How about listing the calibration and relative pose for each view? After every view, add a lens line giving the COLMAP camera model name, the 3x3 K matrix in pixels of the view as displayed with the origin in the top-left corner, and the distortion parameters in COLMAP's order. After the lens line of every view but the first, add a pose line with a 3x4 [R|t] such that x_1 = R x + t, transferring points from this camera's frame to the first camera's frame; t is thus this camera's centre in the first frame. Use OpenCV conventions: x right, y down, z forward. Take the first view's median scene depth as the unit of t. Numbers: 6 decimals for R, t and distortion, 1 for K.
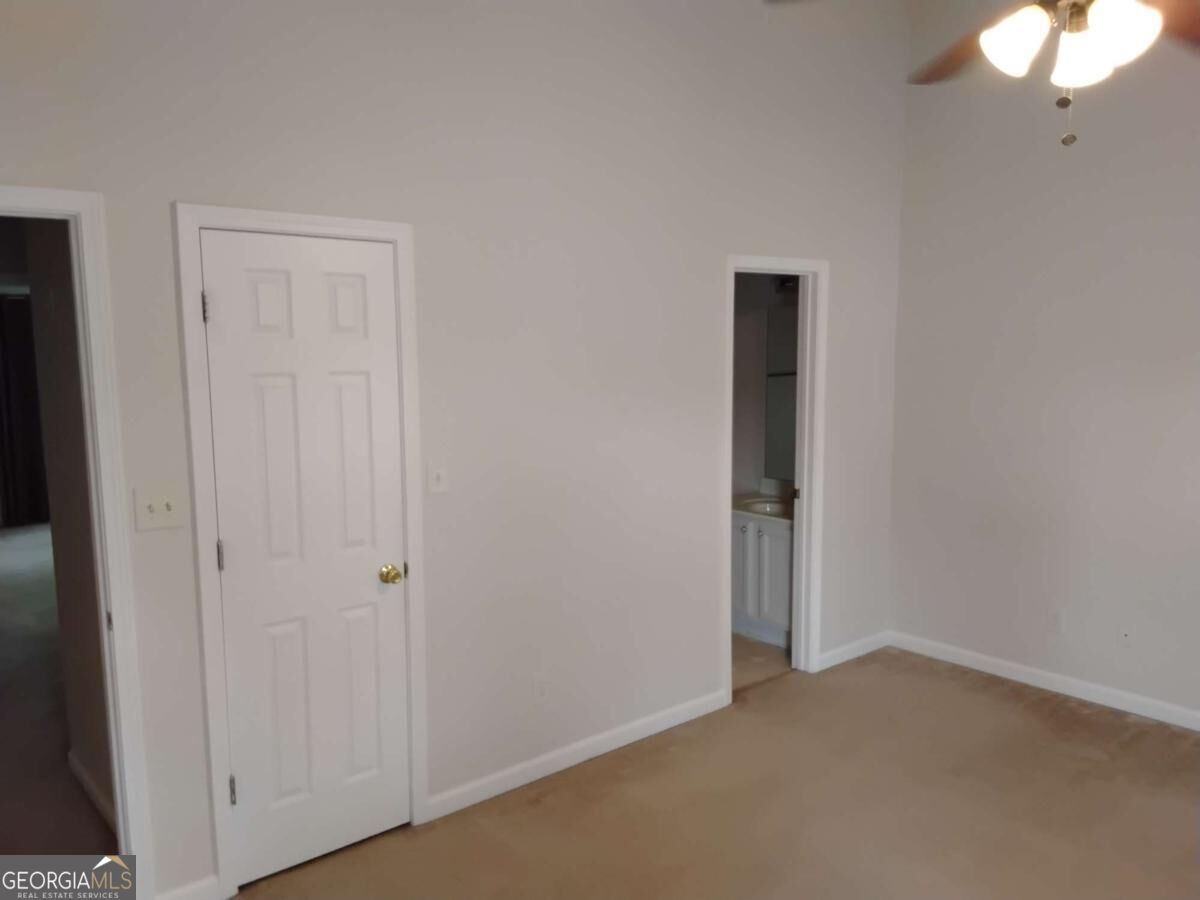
lens RADIAL K [[920.3, 0, 600.0], [0, 920.3, 450.0], [0, 0, 1]] dist [0.116587, -0.170473]
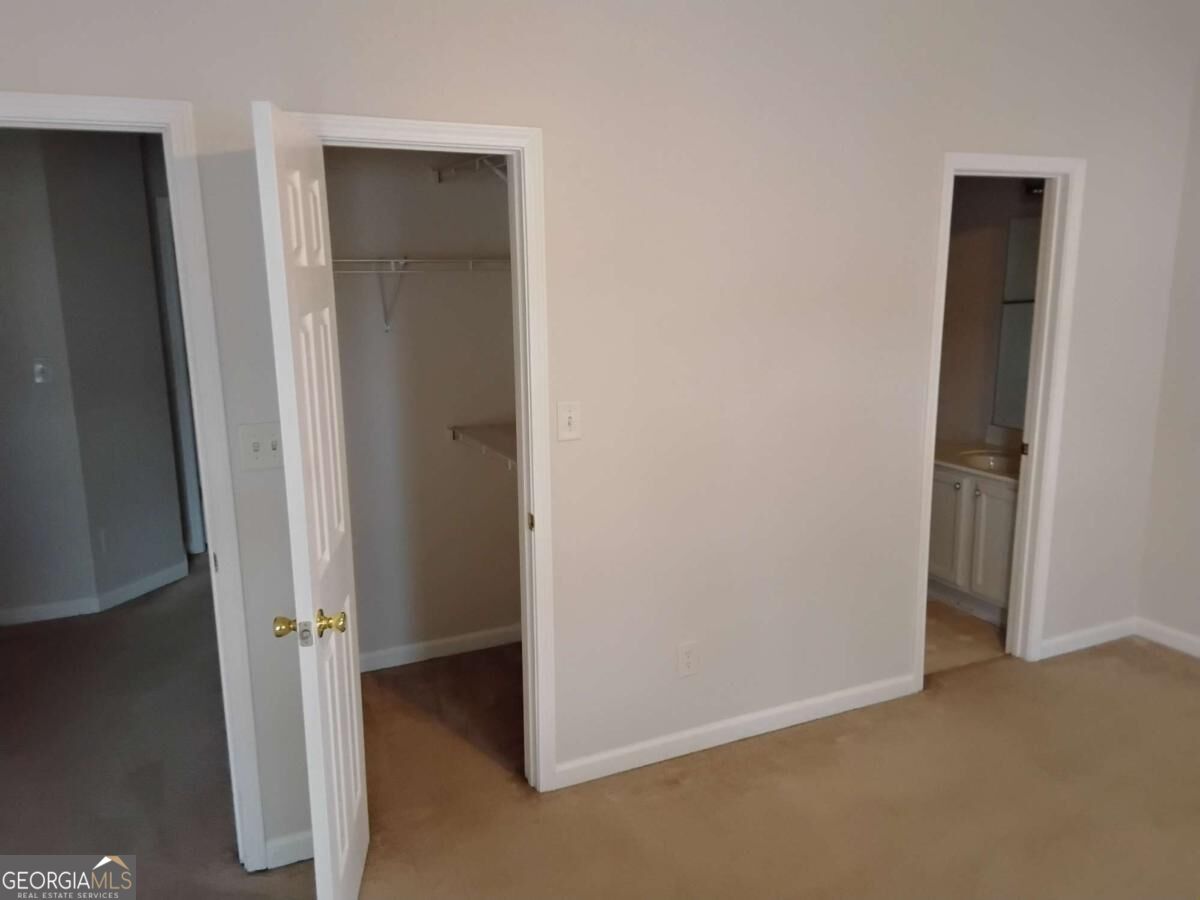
lens RADIAL K [[920.3, 0, 600.0], [0, 920.3, 450.0], [0, 0, 1]] dist [0.116587, -0.170473]
pose [[0.968999, 0.046415, -0.242664, 0.047924], [-0.025960, 0.995886, 0.086822, -0.014342], [0.245695, -0.077831, 0.966218, 0.099908]]
